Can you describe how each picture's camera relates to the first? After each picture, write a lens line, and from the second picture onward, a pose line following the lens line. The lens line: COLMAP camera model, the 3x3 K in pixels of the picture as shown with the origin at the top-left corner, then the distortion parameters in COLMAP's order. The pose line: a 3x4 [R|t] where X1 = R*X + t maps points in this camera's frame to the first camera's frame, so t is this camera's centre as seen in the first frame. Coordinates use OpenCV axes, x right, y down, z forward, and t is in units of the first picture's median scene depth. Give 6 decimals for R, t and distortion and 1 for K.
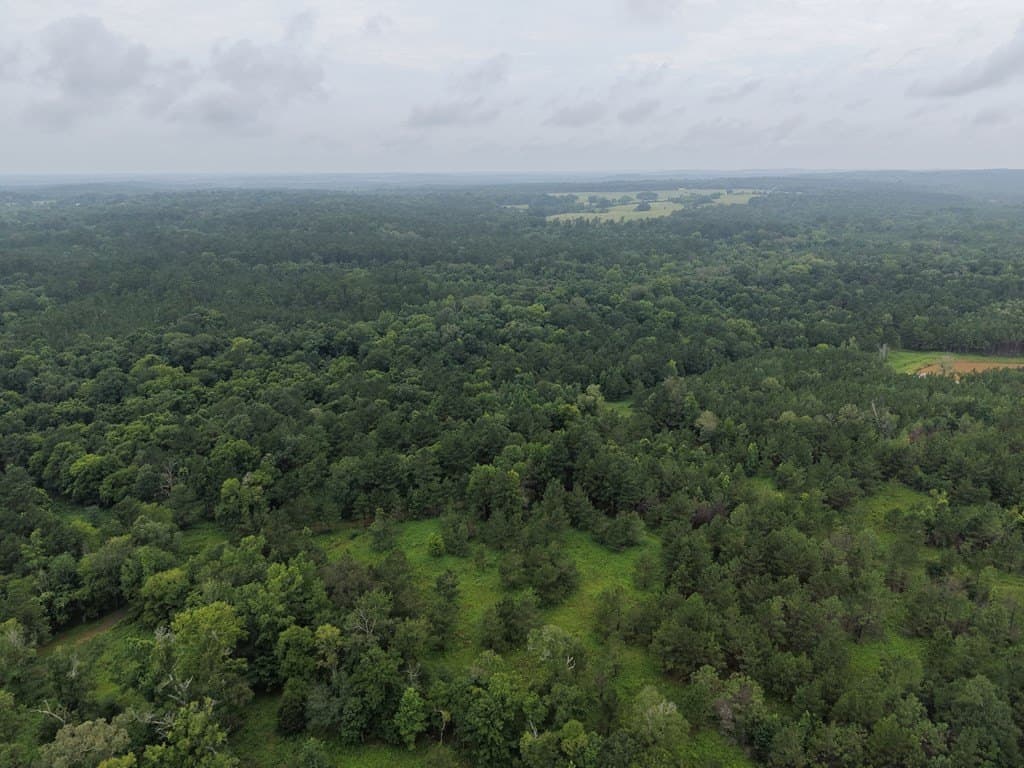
lens RADIAL K [[685.3, 0, 511.1], [0, 685.3, 384.3], [0, 0, 1]] dist [0.015396, -0.007521]
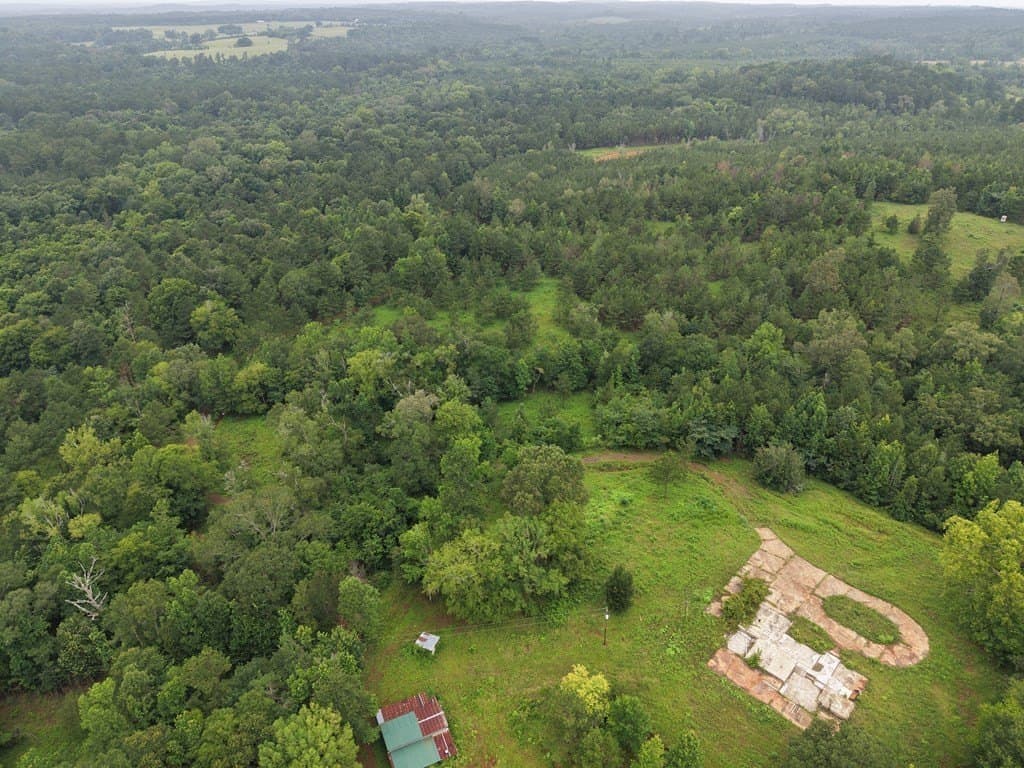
lens RADIAL K [[685.3, 0, 512.6], [0, 685.3, 384.7], [0, 0, 1]] dist [0.015396, -0.007521]
pose [[0.829128, -0.267764, 0.490763, -0.155294], [0.161171, 0.955053, 0.248791, 0.017681], [-0.535322, -0.127183, 0.835018, -0.045992]]
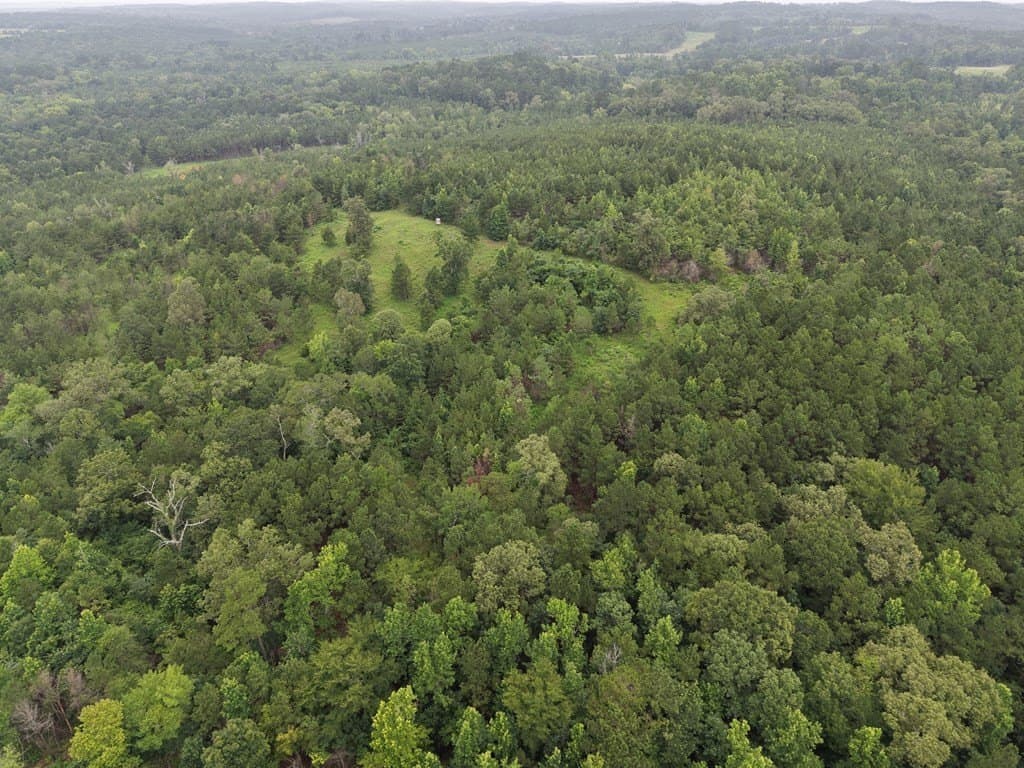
lens RADIAL K [[685.3, 0, 511.2], [0, 685.3, 382.6], [0, 0, 1]] dist [0.015396, -0.007521]
pose [[0.625148, -0.380263, 0.681608, 0.001522], [0.236825, 0.924534, 0.298581, 0.045076], [-0.743709, -0.025235, 0.668027, -0.137304]]
